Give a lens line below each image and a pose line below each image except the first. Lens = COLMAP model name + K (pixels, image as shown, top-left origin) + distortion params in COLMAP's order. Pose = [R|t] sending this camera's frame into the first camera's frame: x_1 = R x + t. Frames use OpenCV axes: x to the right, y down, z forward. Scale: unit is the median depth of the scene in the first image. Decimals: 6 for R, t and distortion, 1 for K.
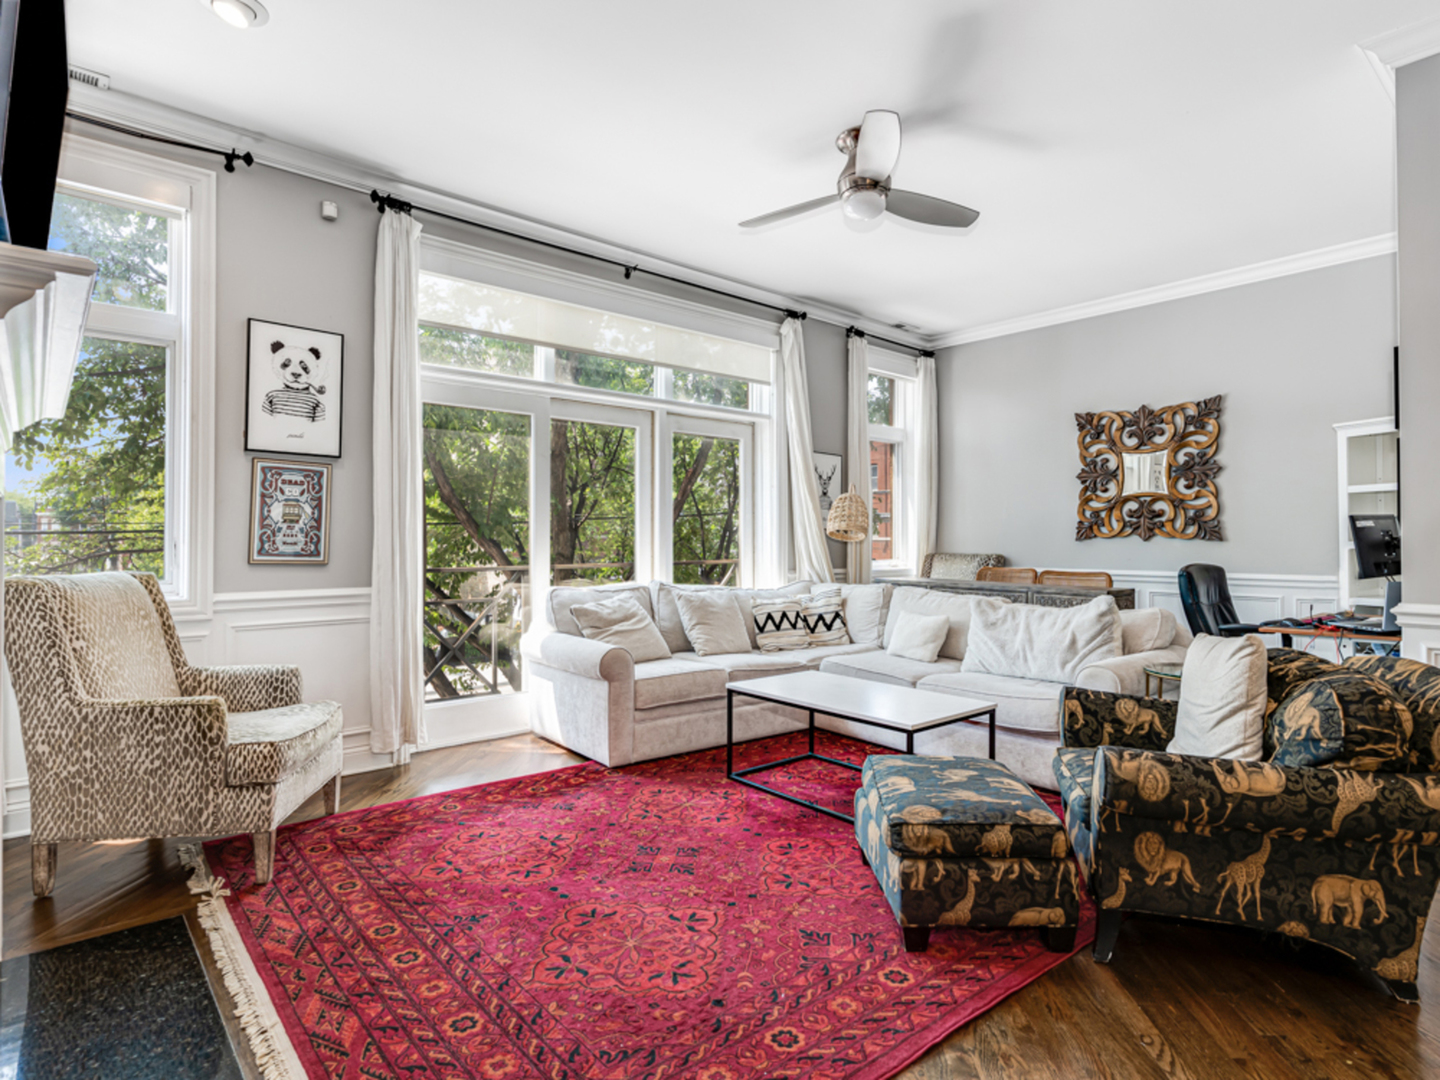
lens RADIAL K [[776.2, 0, 711.1], [0, 776.2, 533.8], [0, 0, 1]] dist [0.001153, 0.000710]
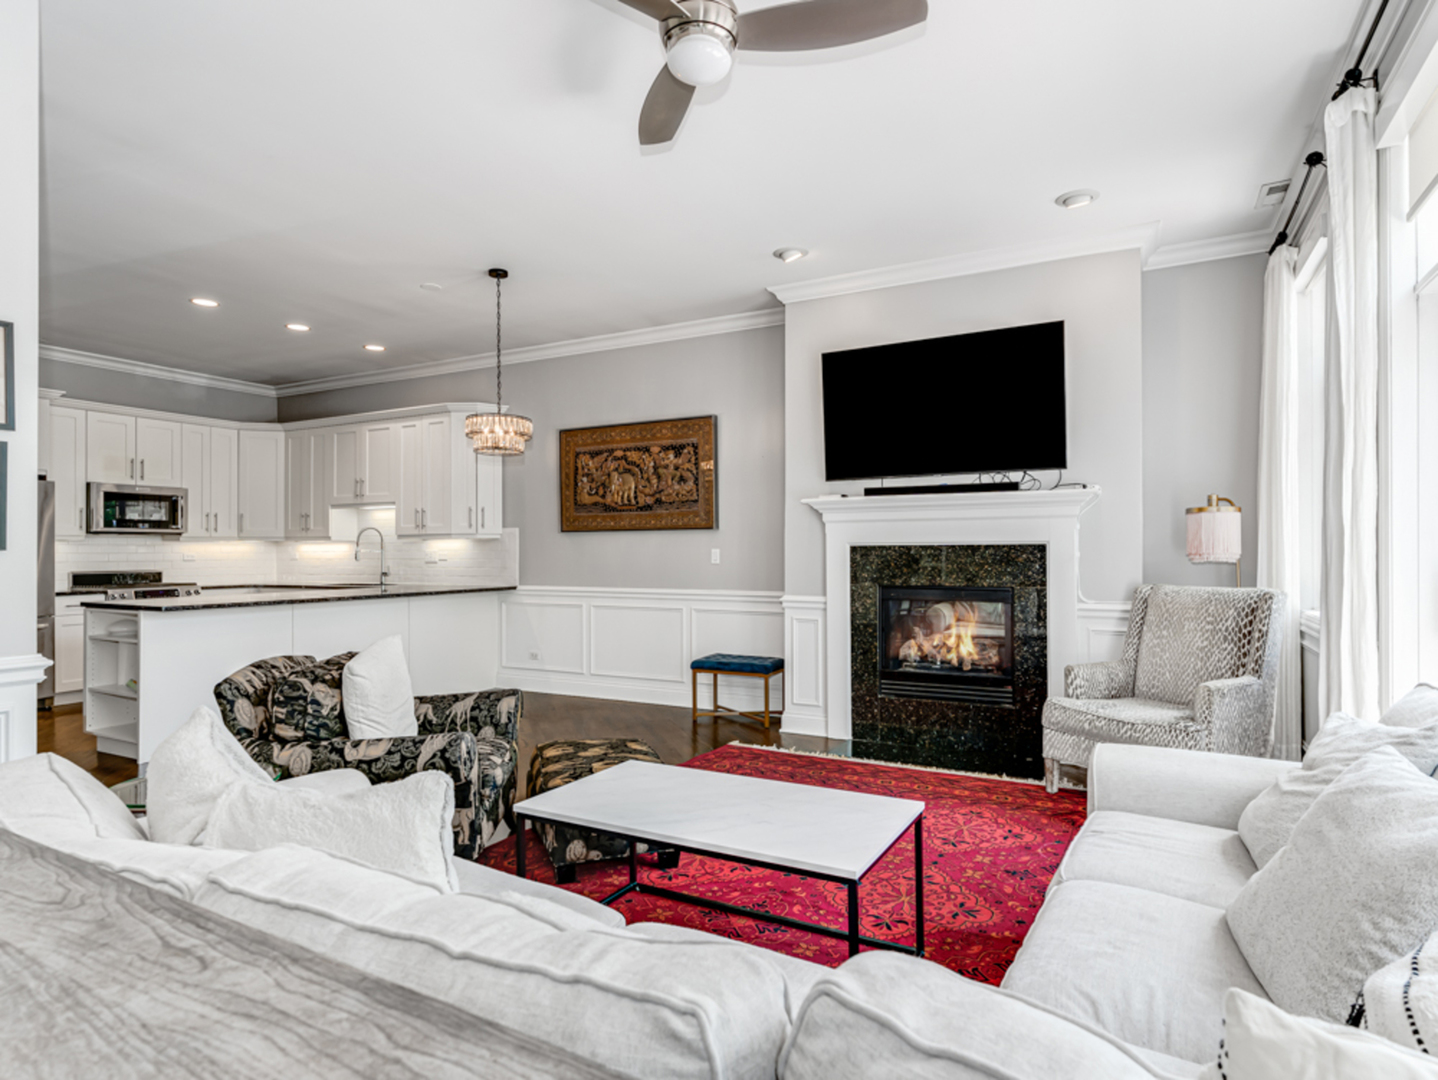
lens RADIAL K [[808.7, 0, 723.5], [0, 808.7, 547.7], [0, 0, 1]] dist [0.000658, 0.000900]
pose [[-0.929626, 0.002725, -0.368494, 0.330750], [0.007521, 0.999905, -0.011580, -0.004611], [0.368427, -0.013537, -0.929558, 1.259594]]
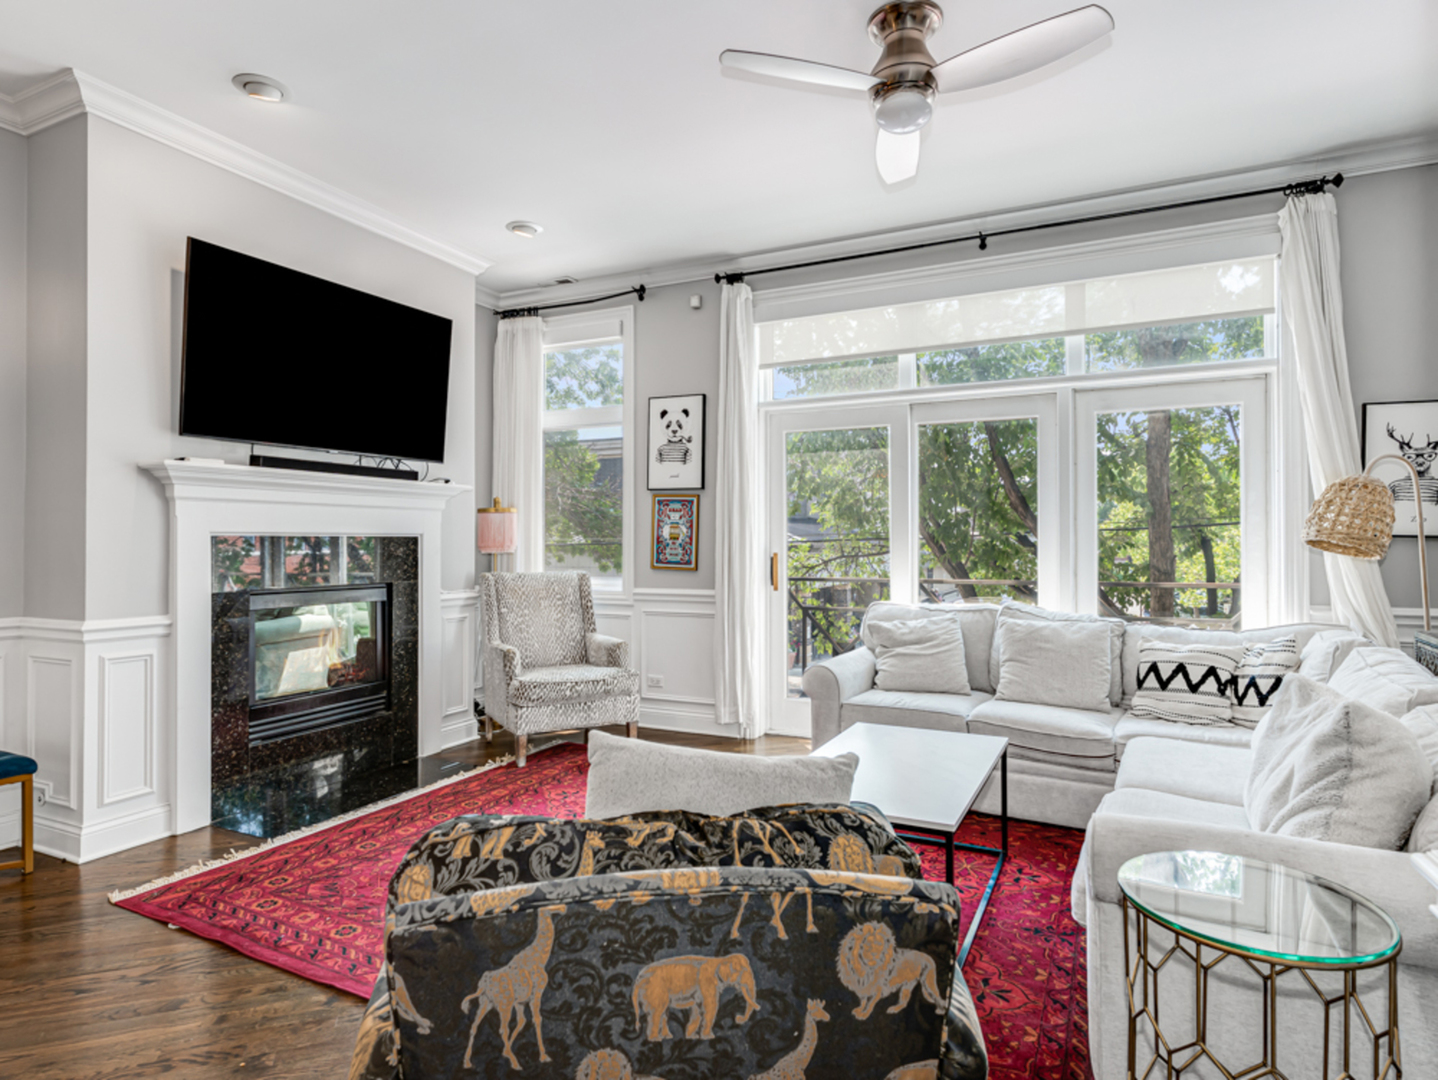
lens RADIAL K [[806.8, 0, 716.5], [0, 806.8, 537.3], [0, 0, 1]] dist [0.000565, 0.000670]
pose [[0.396900, -0.005654, -0.917844, 0.641961], [0.009071, 0.999956, -0.002237, -0.011683], [0.917817, -0.007438, 0.396934, 0.403371]]
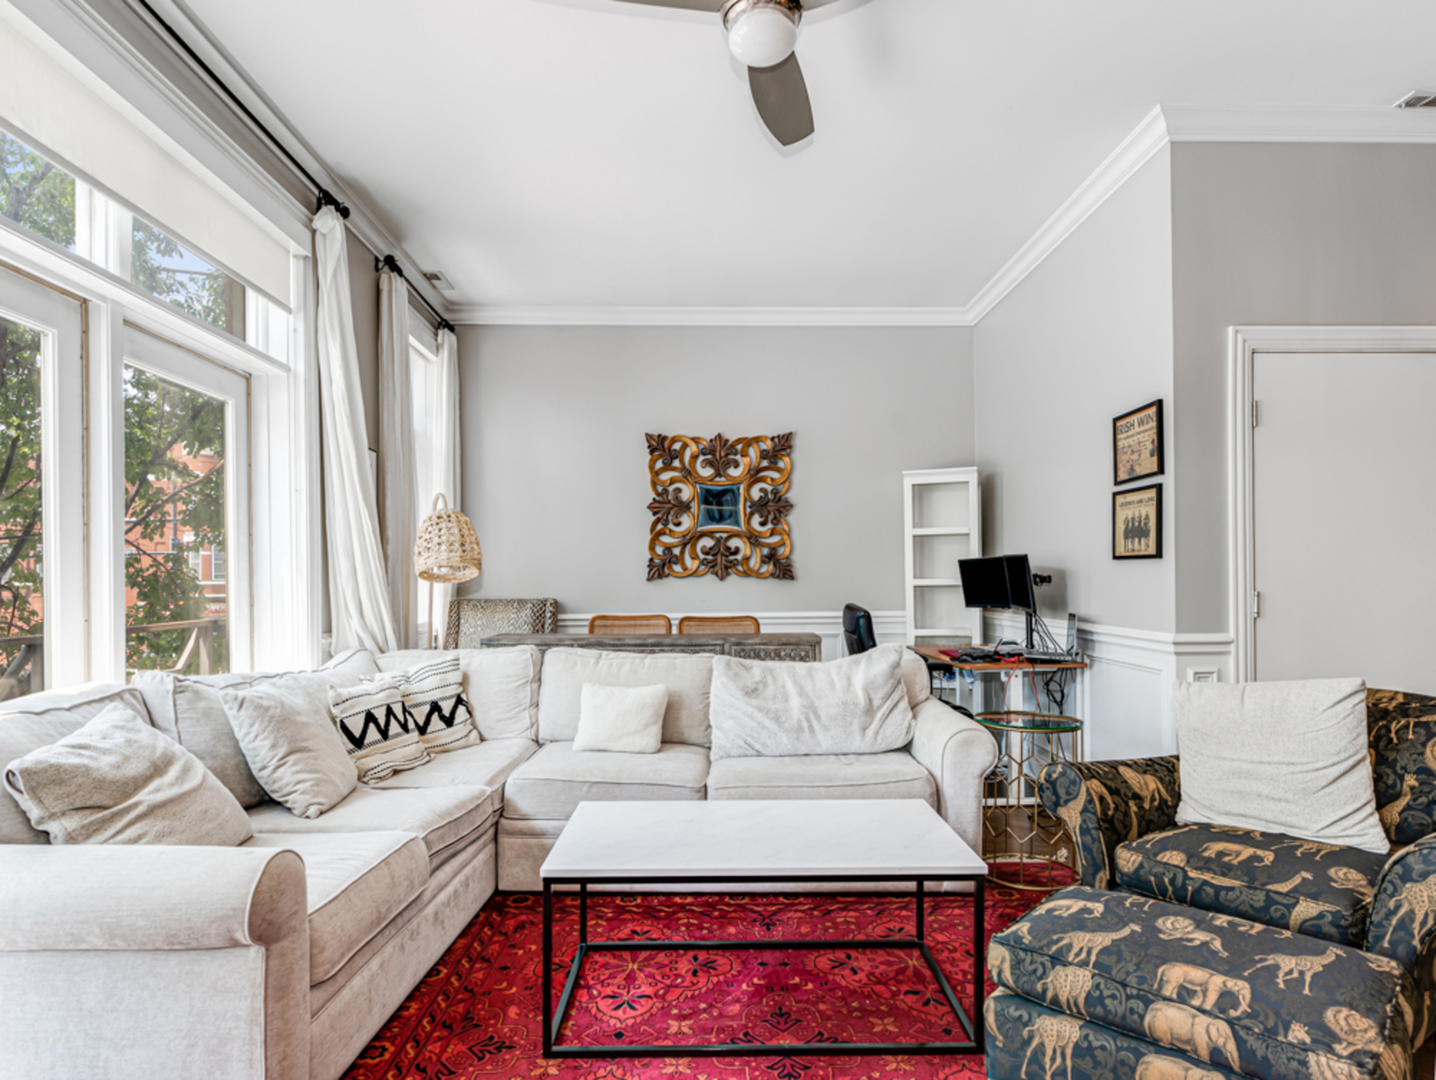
lens RADIAL K [[828.7, 0, 719.2], [0, 828.7, 580.9], [0, 0, 1]] dist [0.002477, 0.001161]
pose [[0.629440, -0.006136, 0.777025, -0.259094], [0.002149, 0.999979, 0.006156, 0.004720], [-0.777046, -0.002205, 0.629440, 0.469928]]
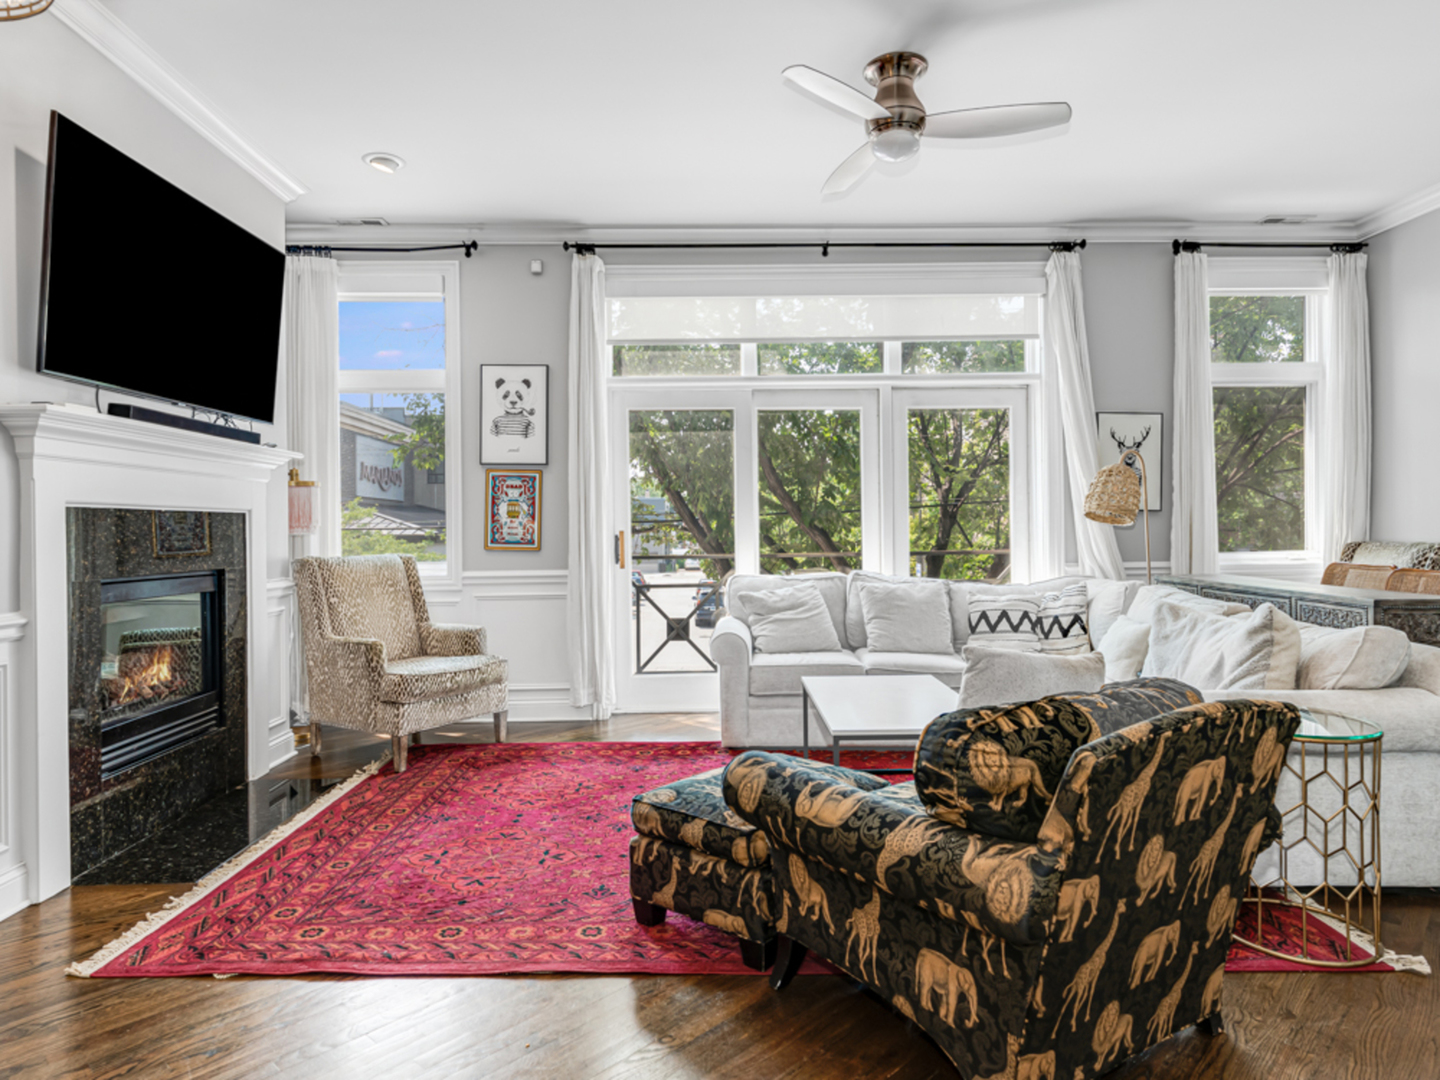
lens RADIAL K [[870.5, 0, 712.5], [0, 870.5, 531.6], [0, 0, 1]] dist [0.003810, 0.001664]
pose [[0.770358, -0.007531, -0.637567, 0.509278], [0.016424, 0.999833, 0.008035, 0.001756], [0.637400, -0.016661, 0.770353, 0.079014]]
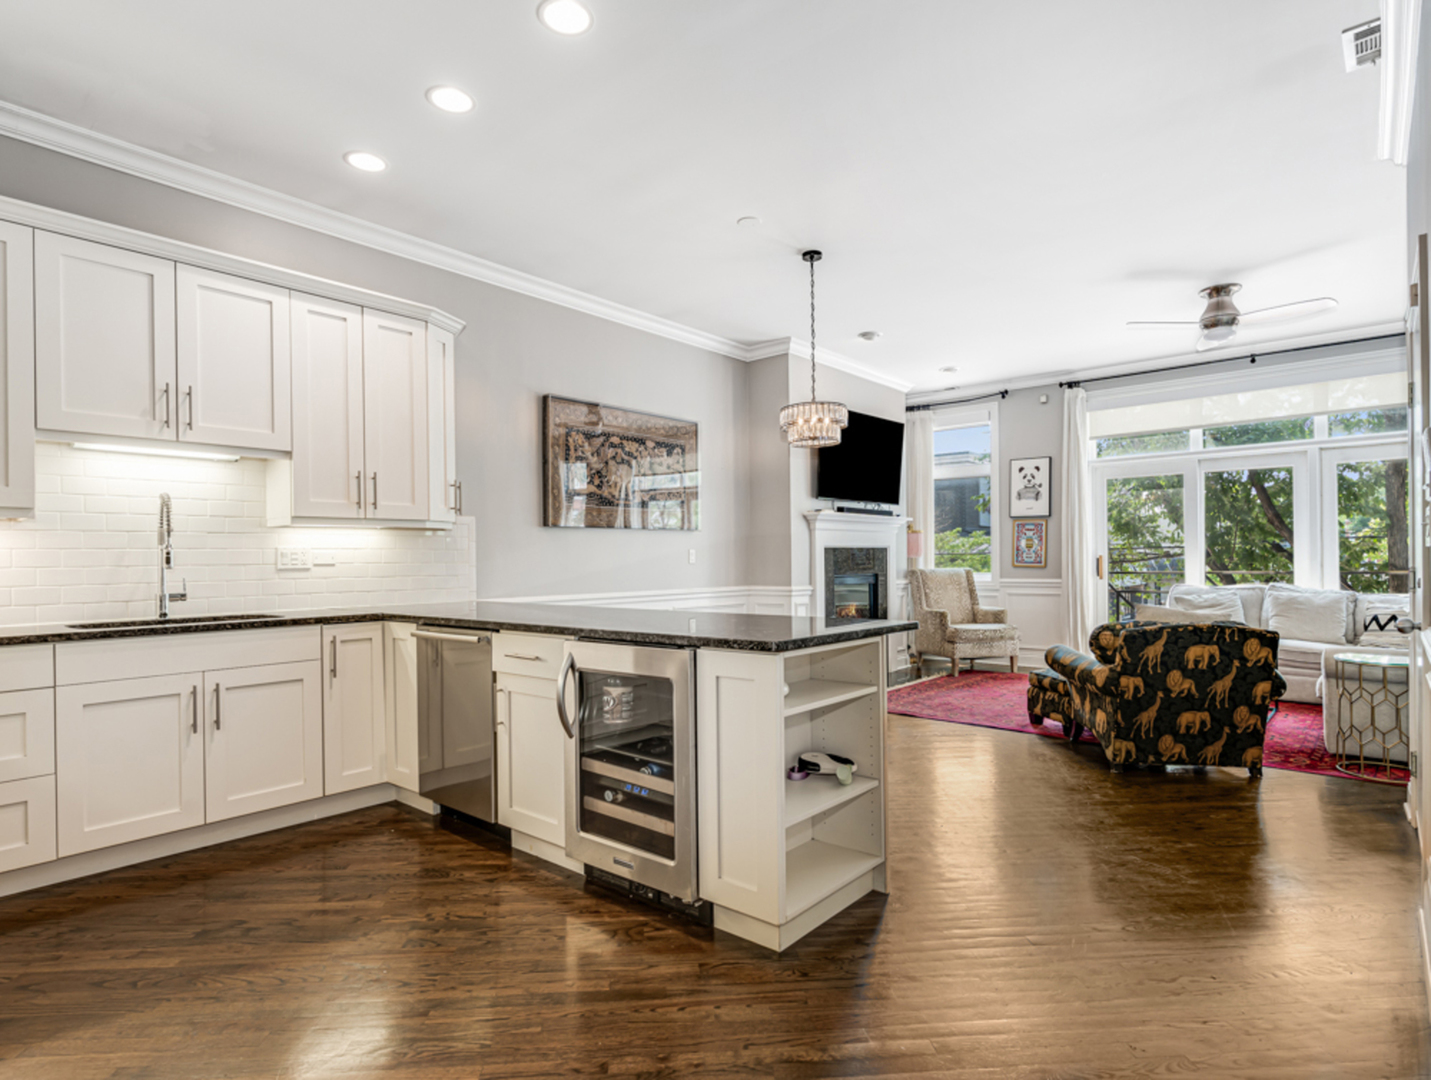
lens RADIAL K [[762.4, 0, 712.7], [0, 762.4, 560.0], [0, 0, 1]] dist [-0.004255, 0.000951]
pose [[0.143681, -0.000052, -0.989624, 1.177033], [0.018781, 0.999820, 0.002674, -0.002291], [0.989446, -0.018970, 0.143656, -0.158489]]
